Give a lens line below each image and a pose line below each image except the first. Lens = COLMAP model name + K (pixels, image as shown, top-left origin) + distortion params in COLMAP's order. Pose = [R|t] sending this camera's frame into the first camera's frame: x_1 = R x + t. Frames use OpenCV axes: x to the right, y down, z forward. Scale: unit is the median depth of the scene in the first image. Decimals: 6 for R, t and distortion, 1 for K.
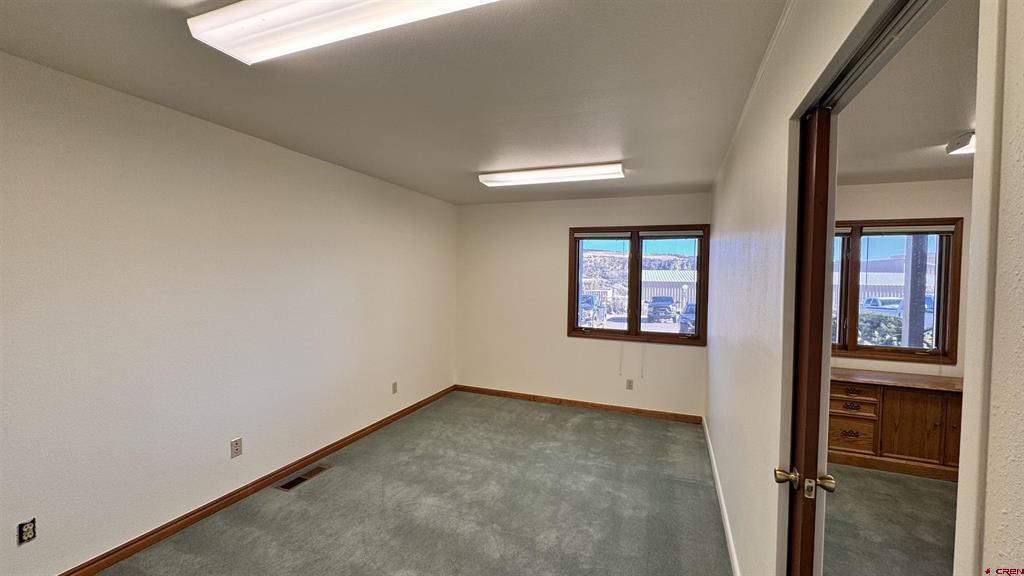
lens RADIAL K [[405.1, 0, 520.2], [0, 405.1, 282.7], [0, 0, 1]] dist [0.002071, 0.000060]
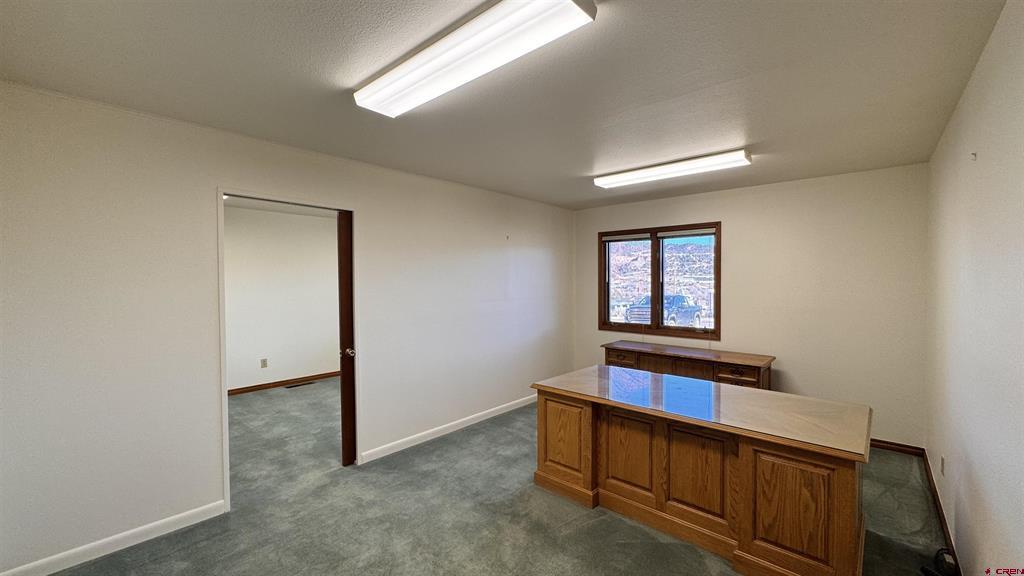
lens RADIAL K [[405.1, 0, 518.5], [0, 405.1, 281.9], [0, 0, 1]] dist [0.002071, 0.000060]
pose [[0.935419, -0.026959, -0.352512, 0.321045], [0.024601, 0.999635, -0.011167, 0.007973], [0.352684, 0.001774, 0.935741, -0.126963]]
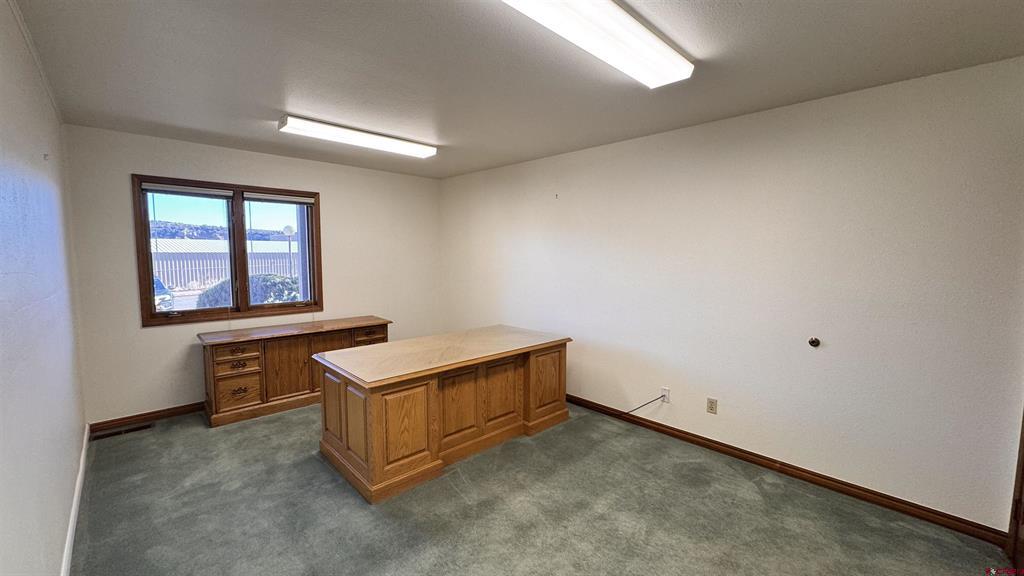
lens RADIAL K [[405.1, 0, 513.4], [0, 405.1, 280.5], [0, 0, 1]] dist [0.002071, 0.000060]
pose [[0.436344, -0.087079, 0.895556, -0.481745], [0.012478, 0.995796, 0.090746, -0.013989], [-0.899694, -0.028422, 0.435596, 0.199738]]
